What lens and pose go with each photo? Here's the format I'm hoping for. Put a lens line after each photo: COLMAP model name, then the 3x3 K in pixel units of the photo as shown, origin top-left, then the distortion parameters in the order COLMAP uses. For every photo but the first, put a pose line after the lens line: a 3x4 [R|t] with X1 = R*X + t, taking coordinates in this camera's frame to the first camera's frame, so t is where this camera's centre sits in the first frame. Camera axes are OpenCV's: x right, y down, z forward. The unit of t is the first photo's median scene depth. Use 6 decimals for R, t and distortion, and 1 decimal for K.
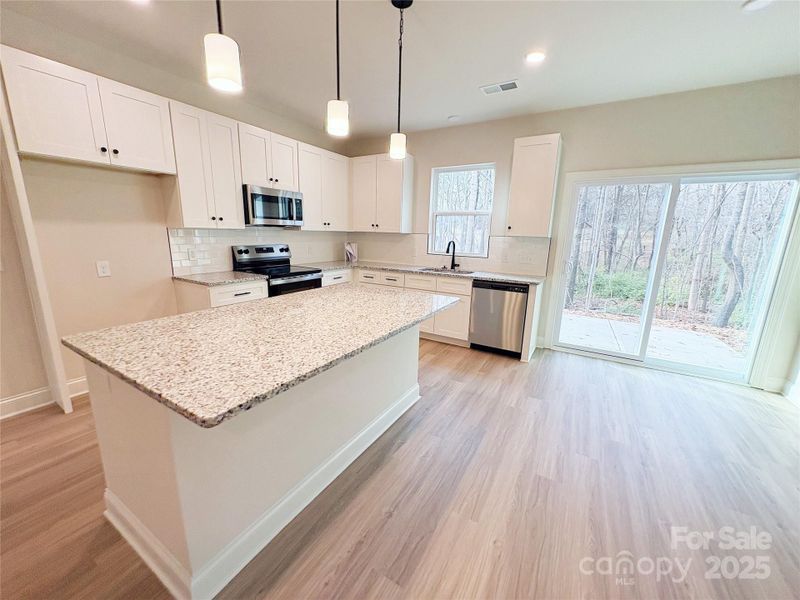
lens RADIAL K [[314.7, 0, 399.8], [0, 314.7, 301.0], [0, 0, 1]] dist [-0.002603, -0.000207]
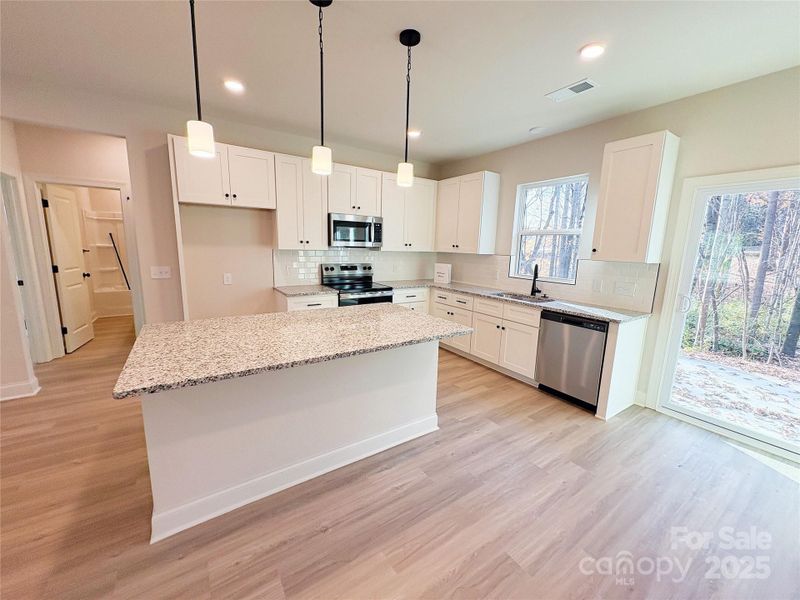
lens RADIAL K [[316.4, 0, 400.0], [0, 316.4, 300.0], [0, 0, 1]] dist [-0.000588, 0.000009]
pose [[0.901916, 0.074324, -0.425468, 0.257514], [-0.097346, 0.994717, -0.032592, -0.028161], [0.420798, 0.070812, 0.904386, 0.047591]]
